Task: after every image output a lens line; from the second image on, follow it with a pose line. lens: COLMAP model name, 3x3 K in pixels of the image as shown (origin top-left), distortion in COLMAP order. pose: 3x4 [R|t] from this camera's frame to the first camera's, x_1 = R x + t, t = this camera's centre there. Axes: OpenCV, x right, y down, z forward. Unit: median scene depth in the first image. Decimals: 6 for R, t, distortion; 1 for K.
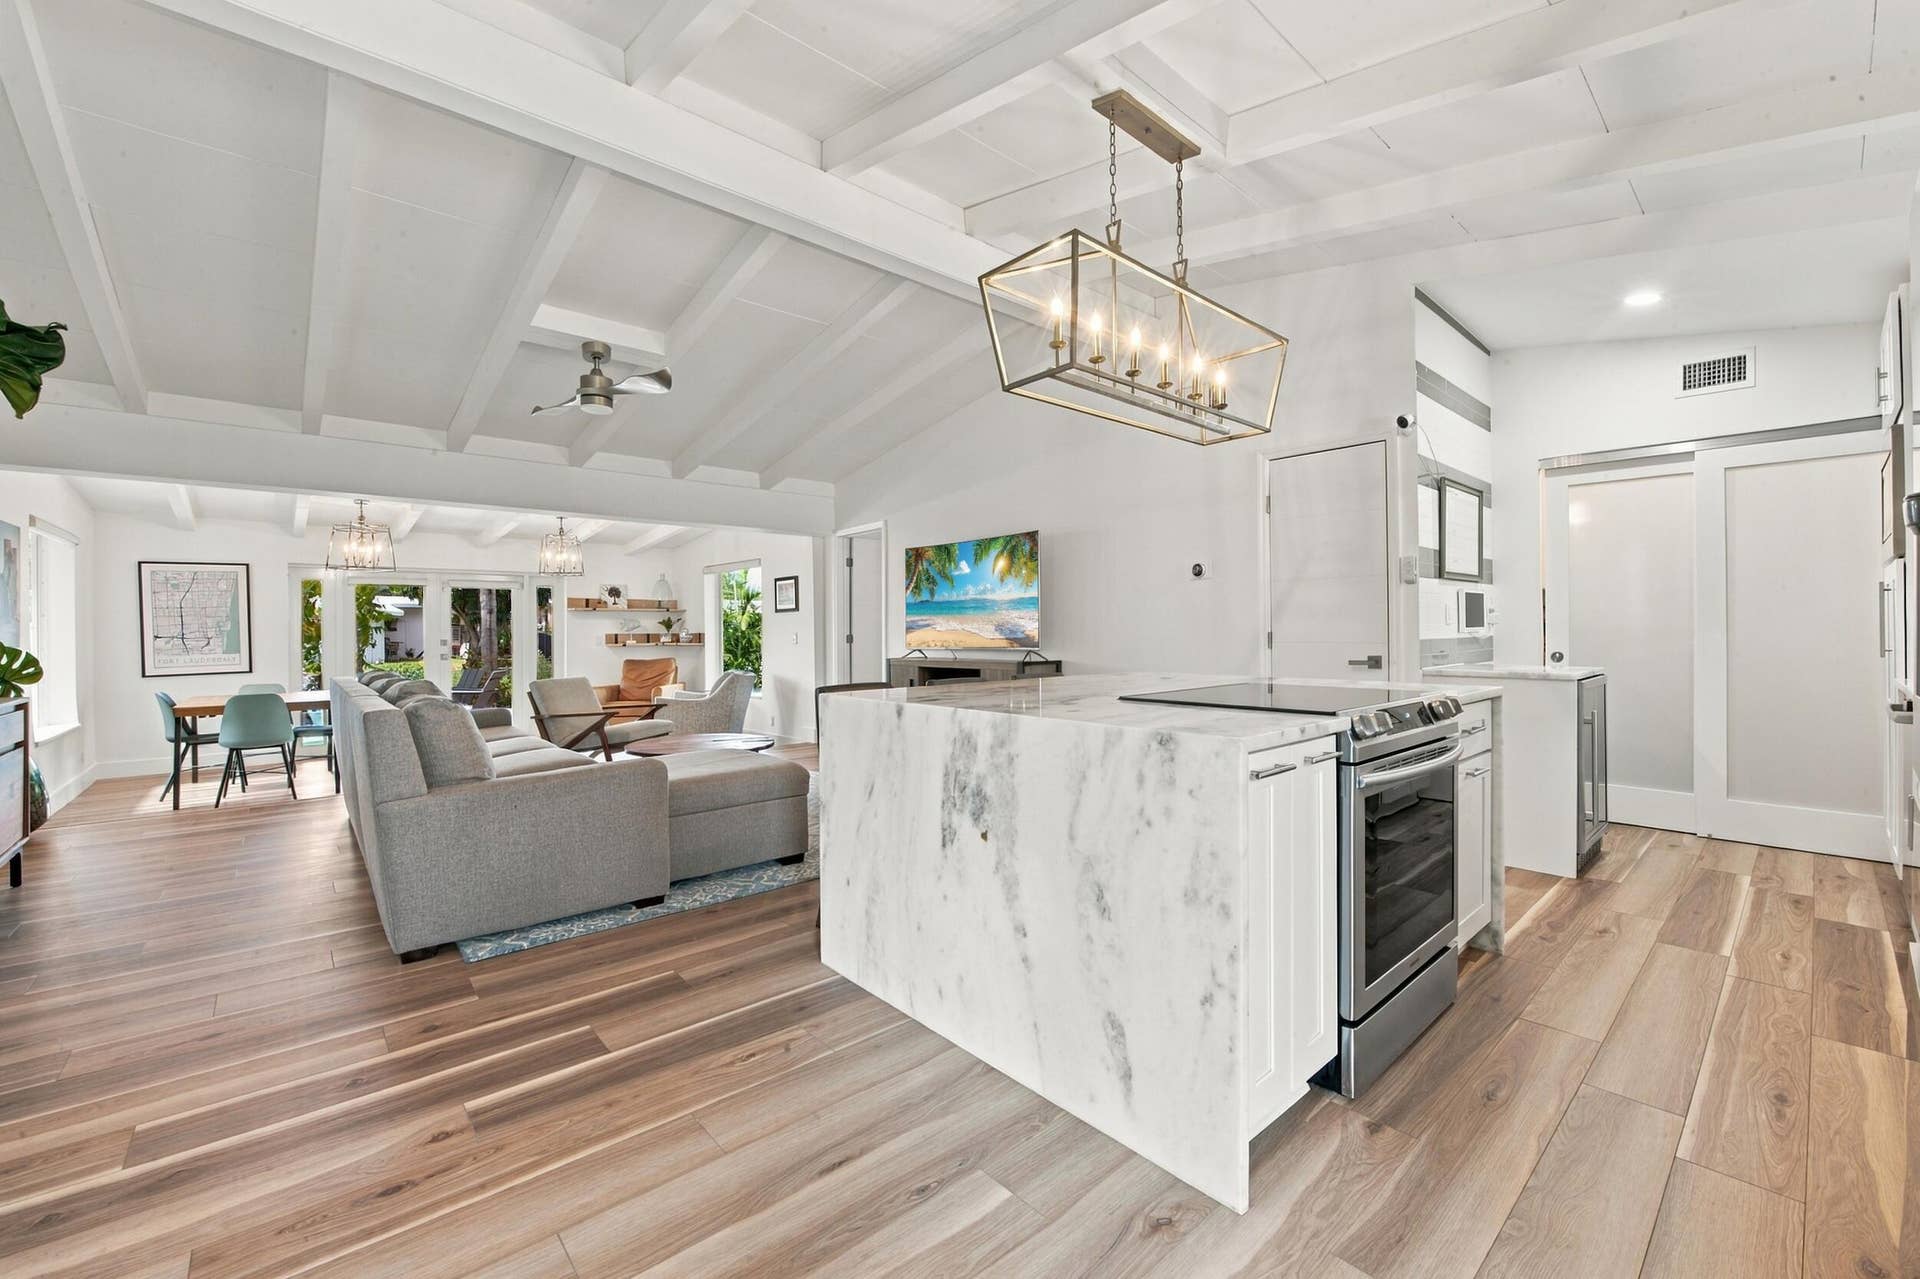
lens RADIAL K [[774.2, 0, 963.8], [0, 774.2, 638.9], [0, 0, 1]] dist [-0.016609, -0.002203]
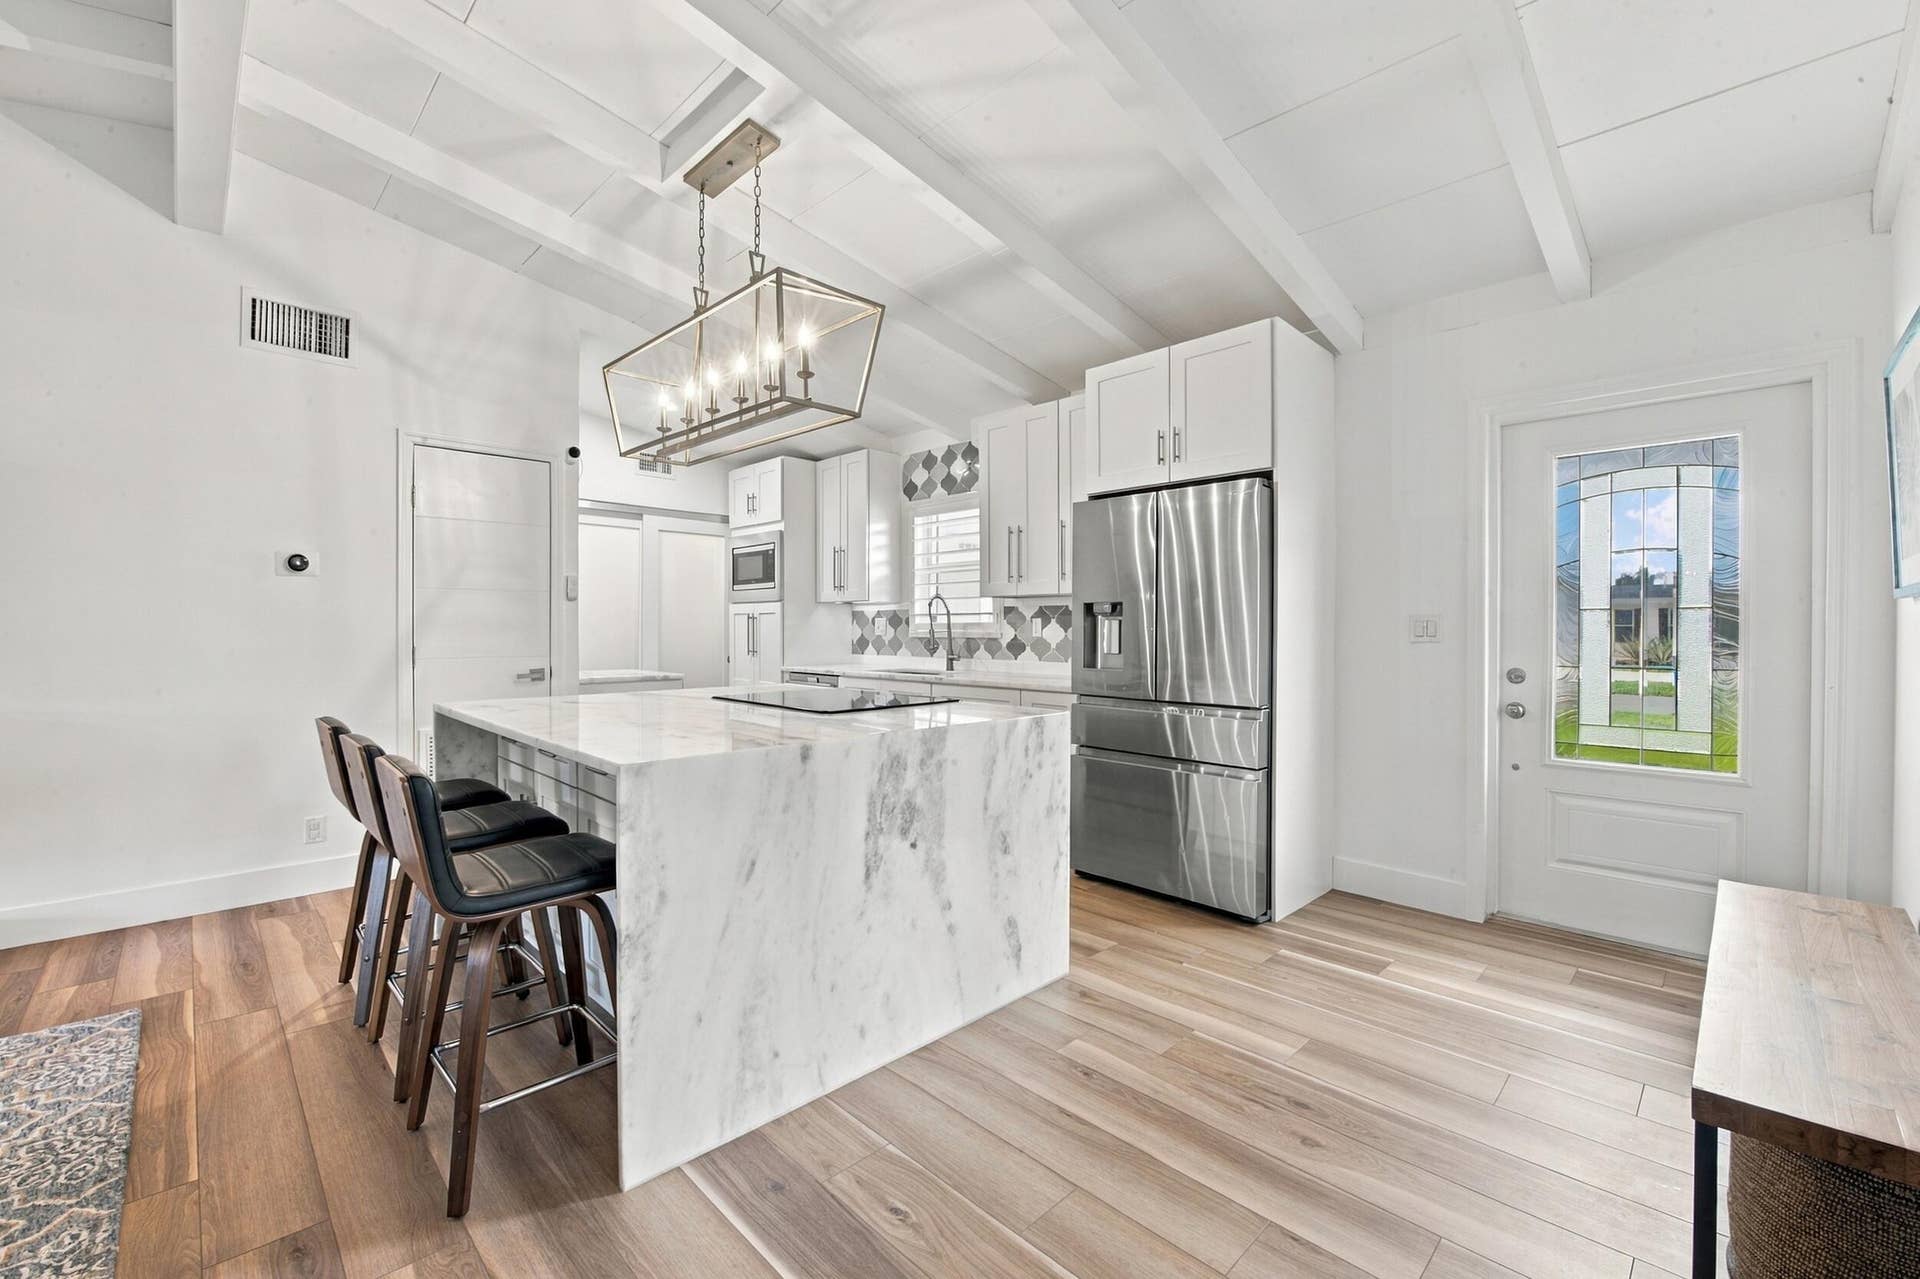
lens RADIAL K [[774.2, 0, 965.2], [0, 774.2, 634.8], [0, 0, 1]] dist [-0.016609, -0.002203]
pose [[-0.058487, -0.000335, 0.998288, -1.094609], [0.003360, 0.999994, 0.000533, -0.043002], [-0.998283, 0.003385, -0.058486, 1.012604]]
